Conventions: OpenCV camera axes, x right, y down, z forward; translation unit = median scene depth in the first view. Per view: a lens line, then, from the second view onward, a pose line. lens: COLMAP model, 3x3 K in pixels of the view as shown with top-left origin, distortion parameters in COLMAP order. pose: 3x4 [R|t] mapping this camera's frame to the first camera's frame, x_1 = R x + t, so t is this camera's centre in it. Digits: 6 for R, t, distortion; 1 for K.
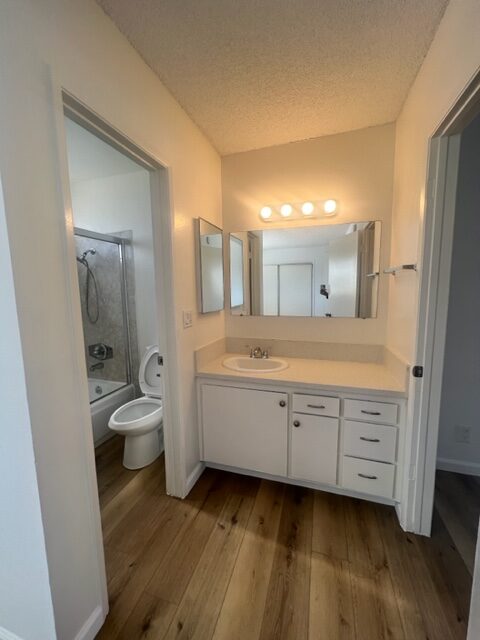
lens RADIAL K [[255.8, 0, 241.8], [0, 255.8, 318.8], [0, 0, 1]] dist [-0.000247, 0.000678]
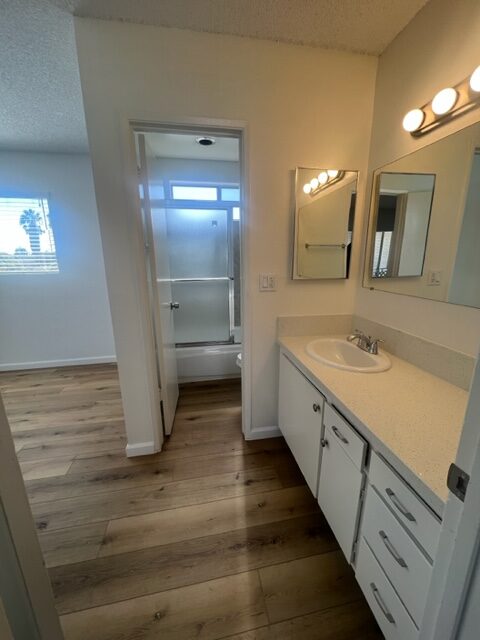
lens RADIAL K [[257.1, 0, 241.7], [0, 257.1, 317.8], [0, 0, 1]] dist [0.000037, 0.000242]
pose [[0.471699, 0.217404, -0.854538, 0.523554], [-0.105301, 0.976082, 0.190201, -0.038525], [0.875449, 0.000266, 0.483310, 0.359324]]
